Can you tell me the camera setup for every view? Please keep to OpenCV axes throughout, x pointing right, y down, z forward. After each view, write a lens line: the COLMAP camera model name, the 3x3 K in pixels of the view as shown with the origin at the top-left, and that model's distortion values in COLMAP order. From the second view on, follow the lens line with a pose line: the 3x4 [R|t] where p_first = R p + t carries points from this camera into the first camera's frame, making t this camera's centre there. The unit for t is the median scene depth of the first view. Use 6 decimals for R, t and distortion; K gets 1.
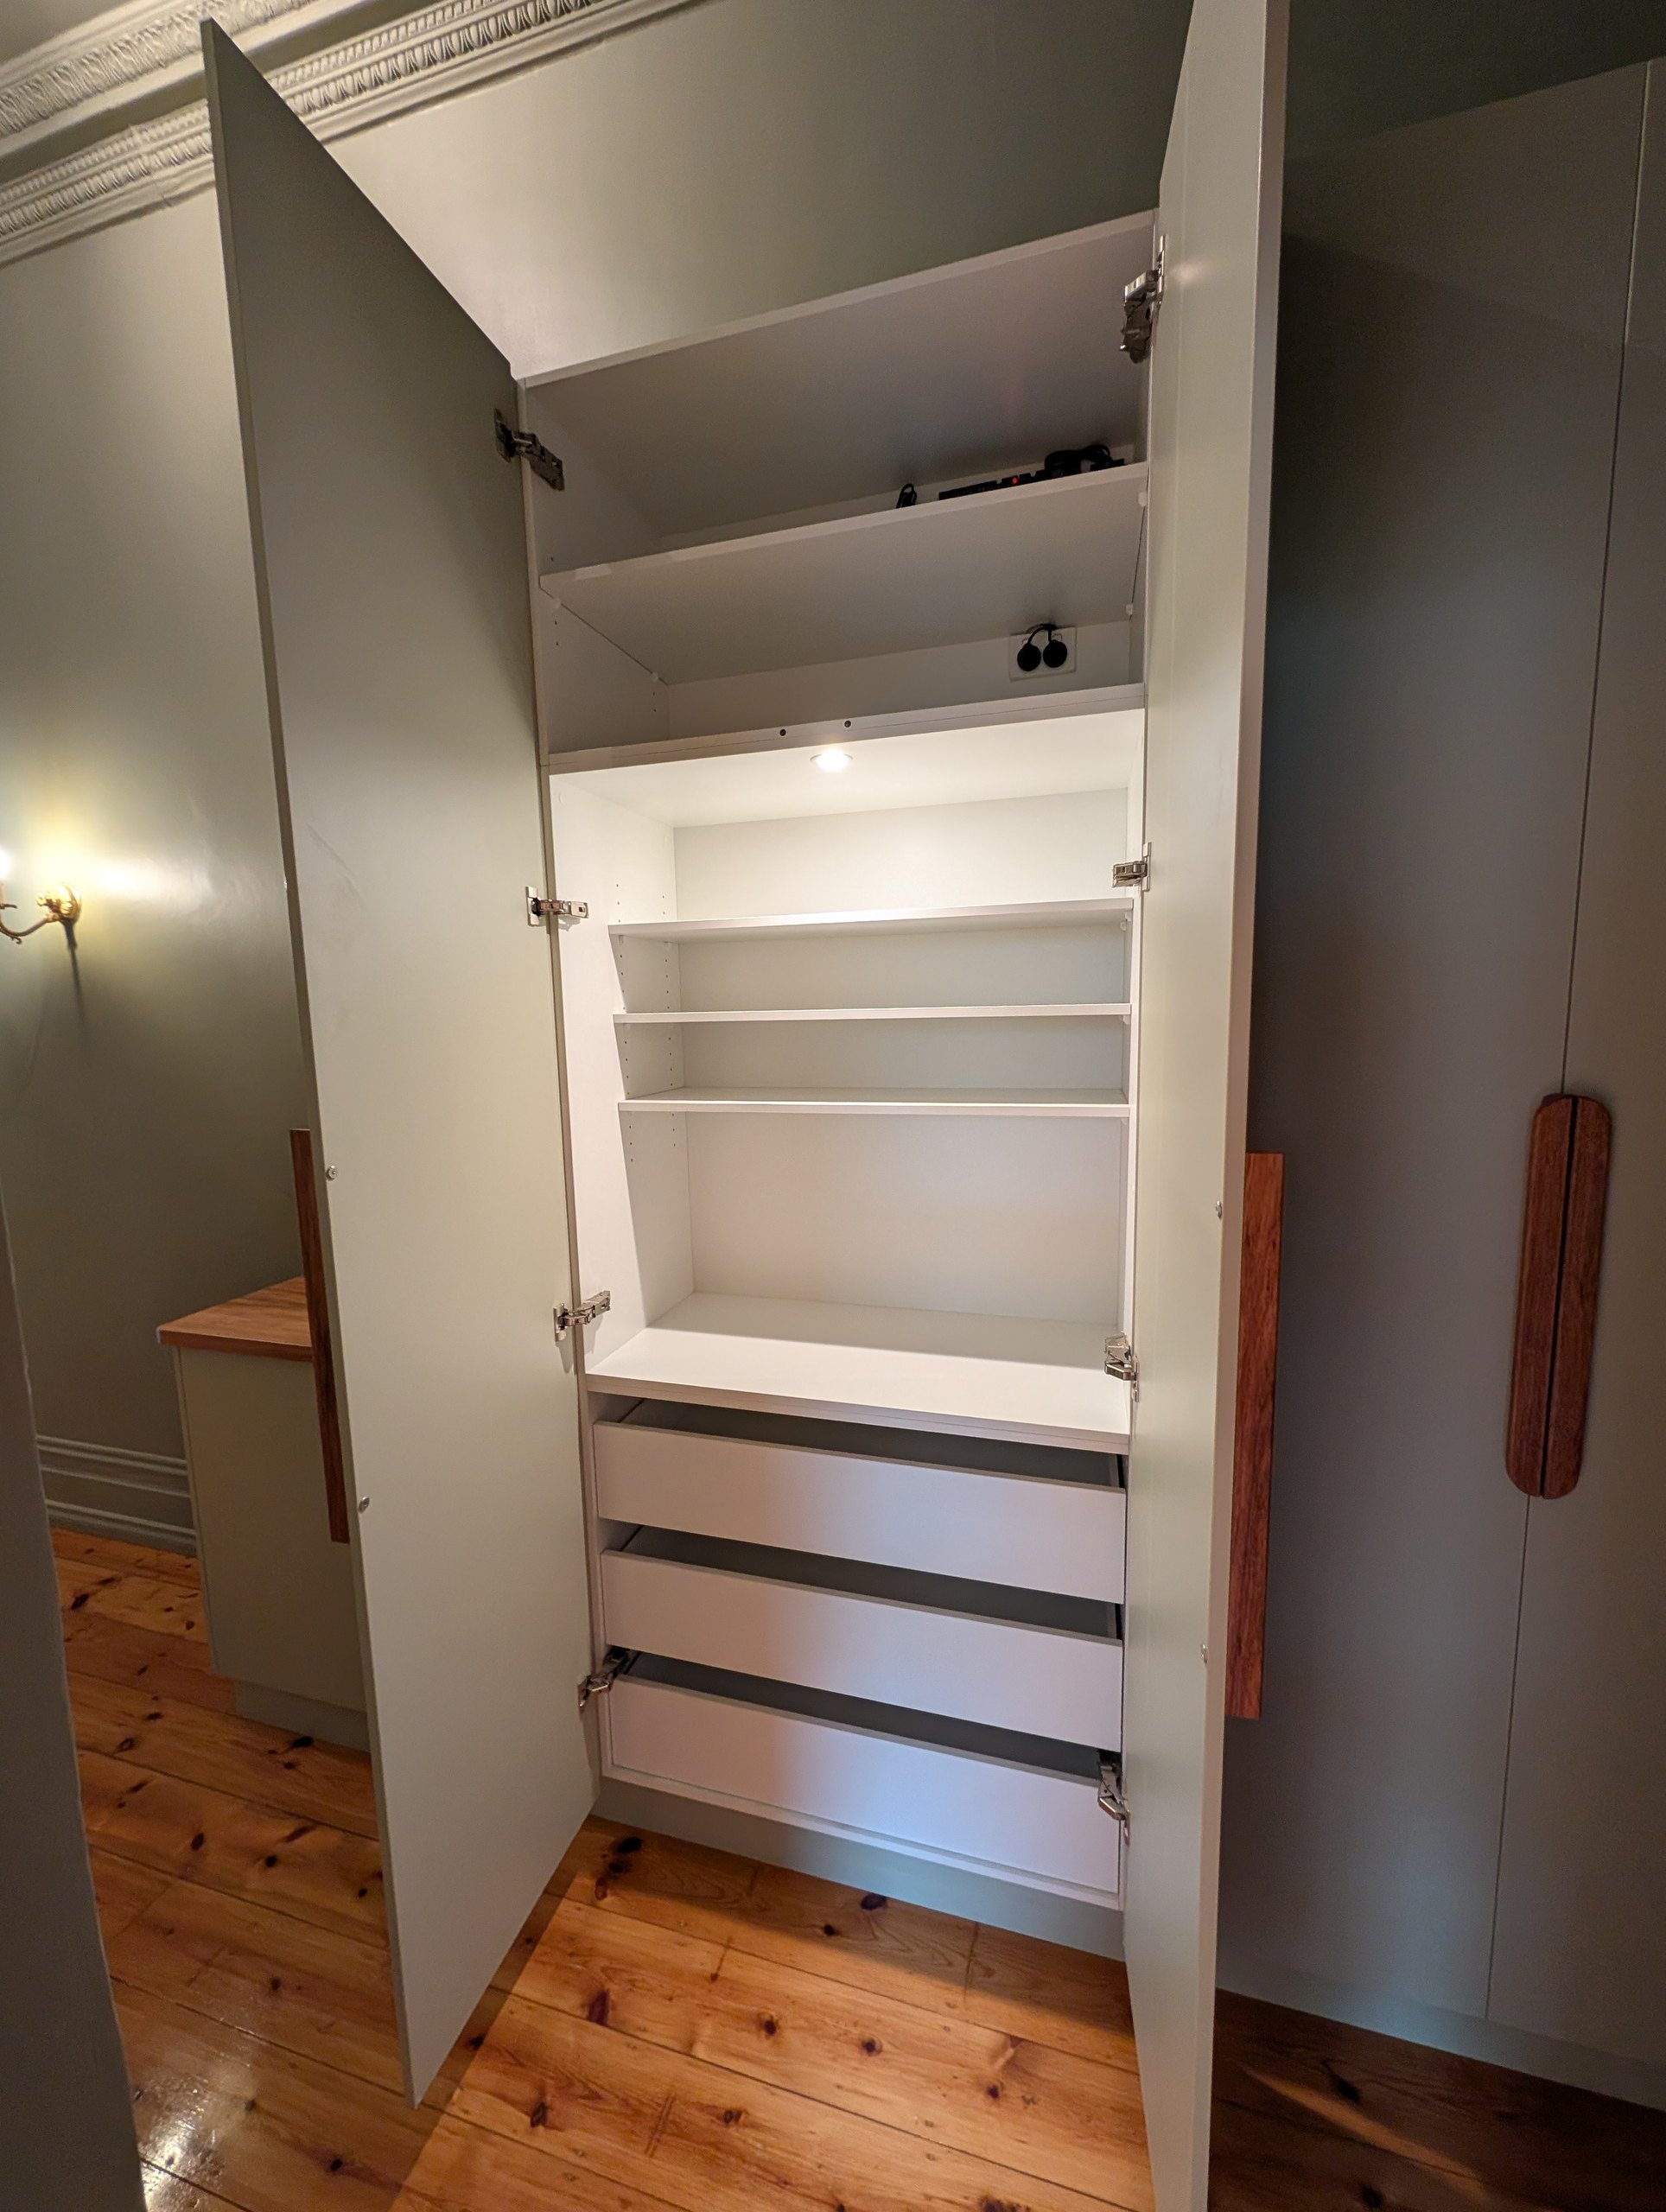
lens RADIAL K [[849.0, 0, 834.4], [0, 849.0, 1096.3], [0, 0, 1]] dist [0.000312, 0.000047]
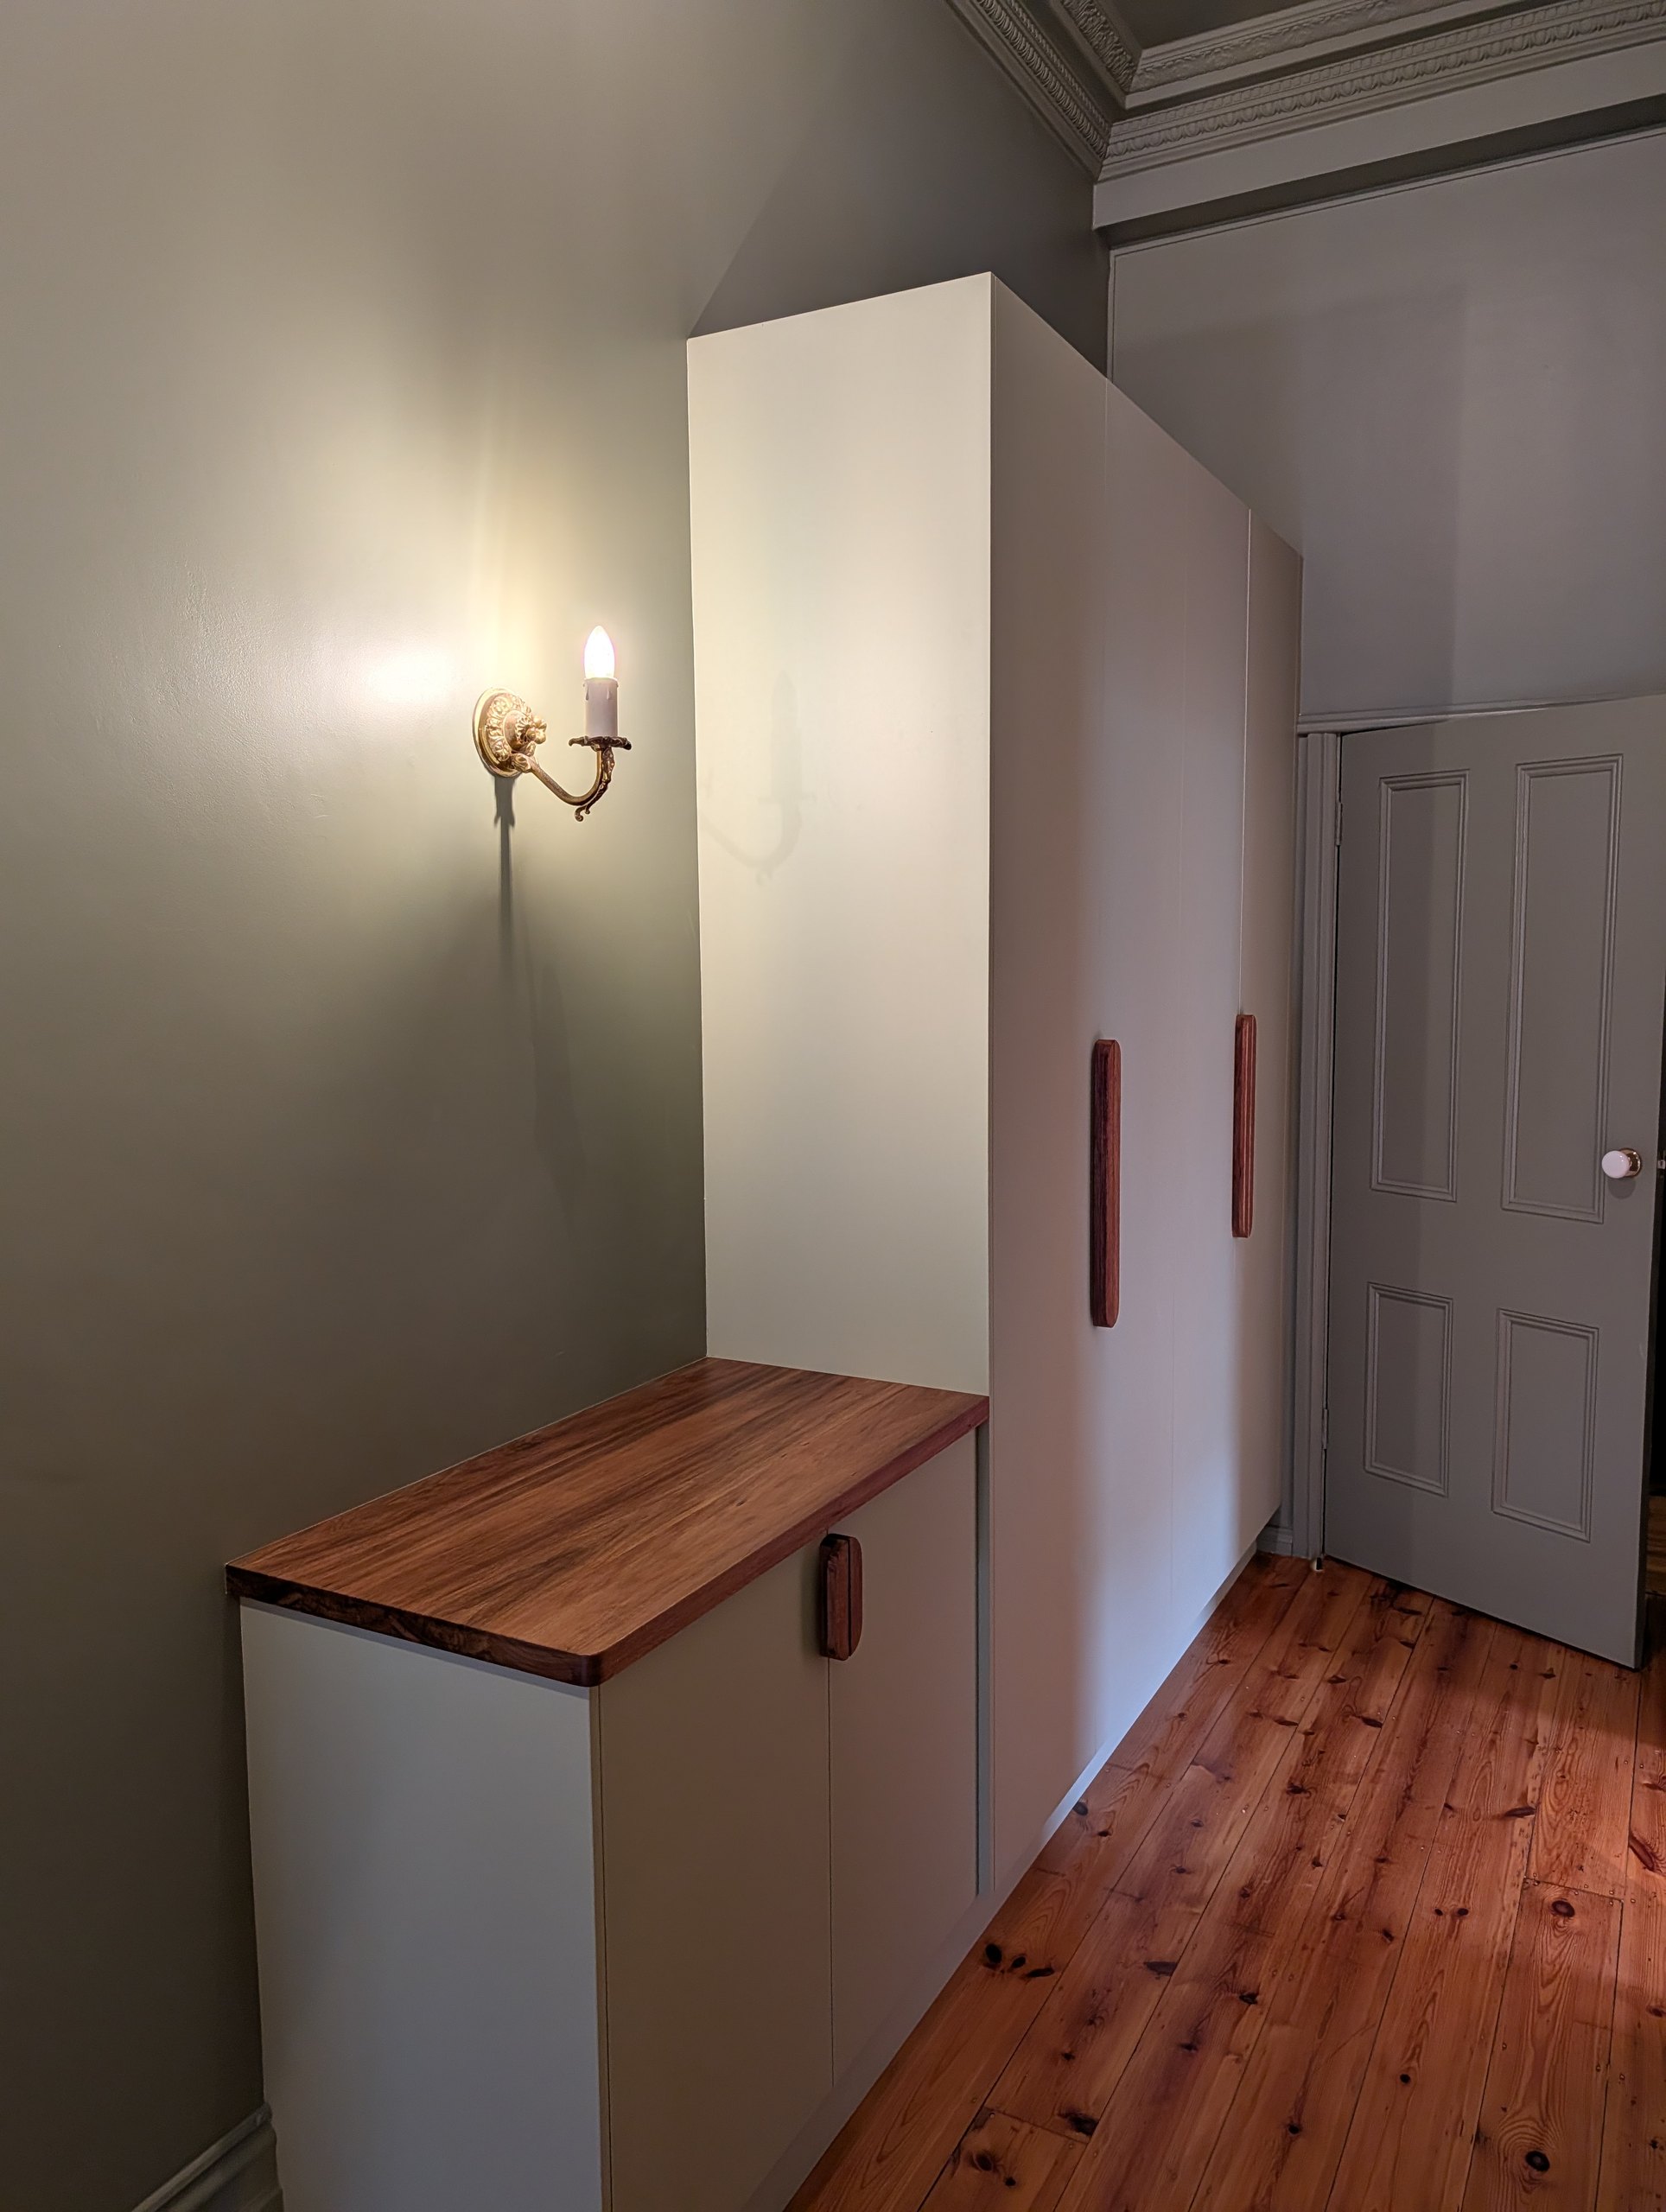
lens RADIAL K [[1597.5, 0, 831.2], [0, 1597.5, 1110.0], [0, 0, 1]] dist [0.030071, -0.022979]
pose [[0.215168, -0.085020, 0.972869, -2.248593], [0.117059, 0.991266, 0.060738, -0.082898], [-0.969536, 0.100814, 0.223241, 0.914335]]
